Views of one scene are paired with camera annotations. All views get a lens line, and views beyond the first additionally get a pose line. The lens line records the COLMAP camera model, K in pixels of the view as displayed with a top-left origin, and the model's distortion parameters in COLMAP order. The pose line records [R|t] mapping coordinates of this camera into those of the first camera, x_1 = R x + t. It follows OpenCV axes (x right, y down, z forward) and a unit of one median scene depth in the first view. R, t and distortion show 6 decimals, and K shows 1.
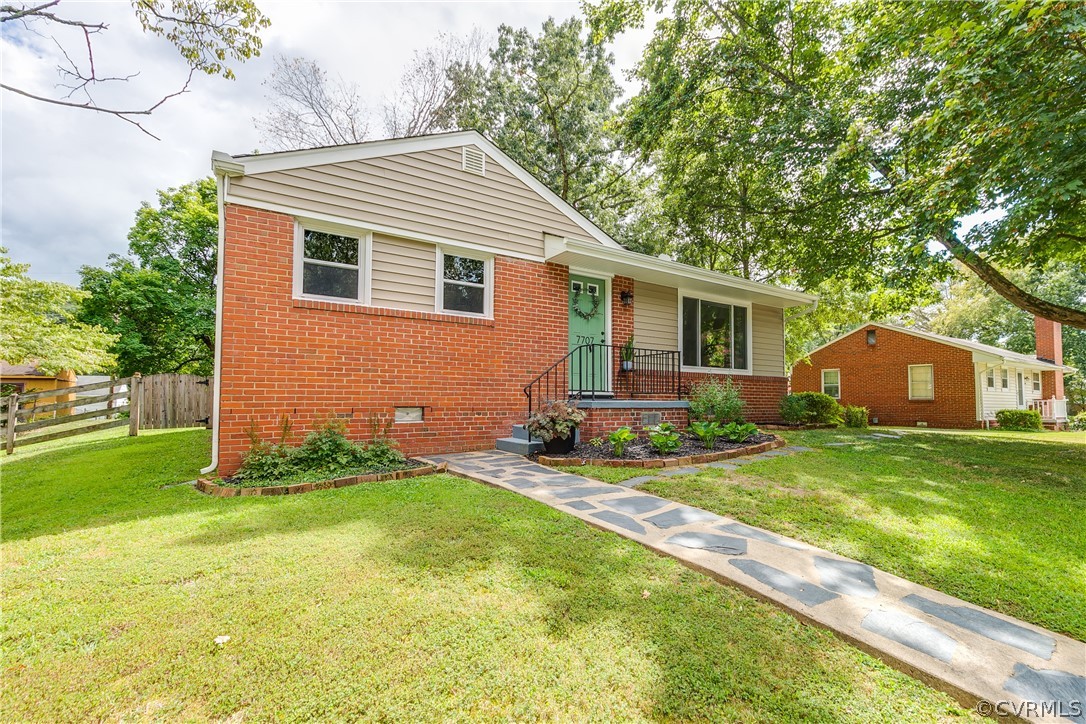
lens RADIAL K [[511.0, 0, 541.6], [0, 511.0, 367.0], [0, 0, 1]] dist [-0.003358, -0.000210]
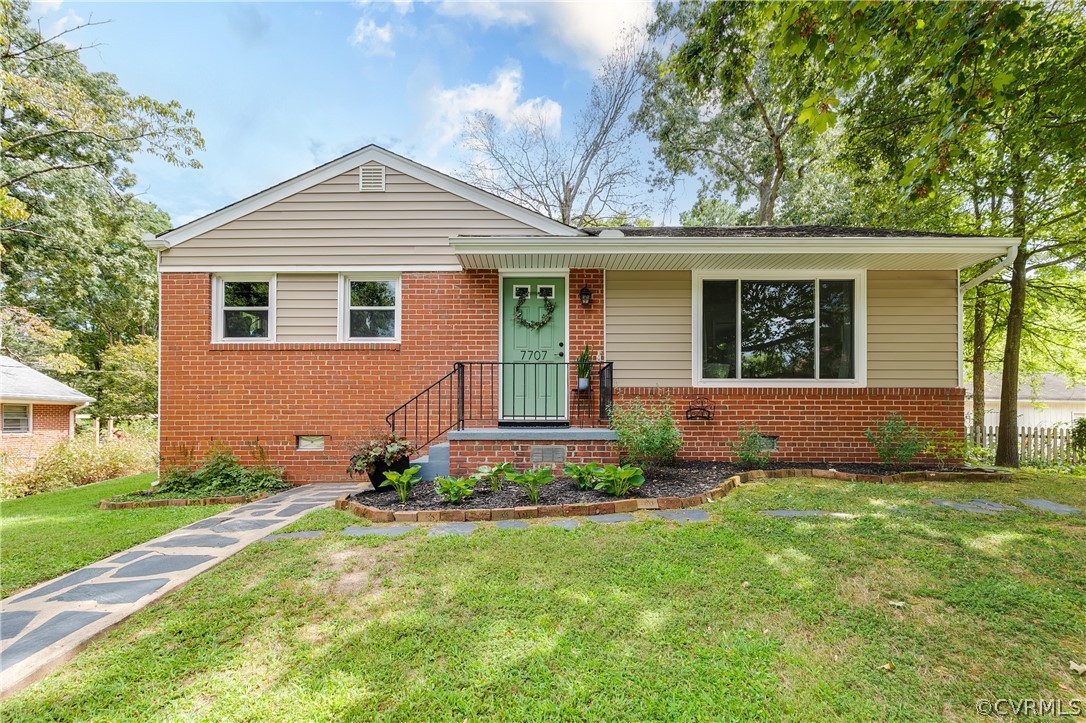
lens RADIAL K [[511.0, 0, 541.2], [0, 511.0, 399.4], [0, 0, 1]] dist [-0.003358, -0.000210]
pose [[0.817143, -0.023588, -0.575952, 0.691845], [0.042397, 0.998916, 0.019240, 0.004363], [0.574874, -0.040141, 0.817257, 0.401520]]
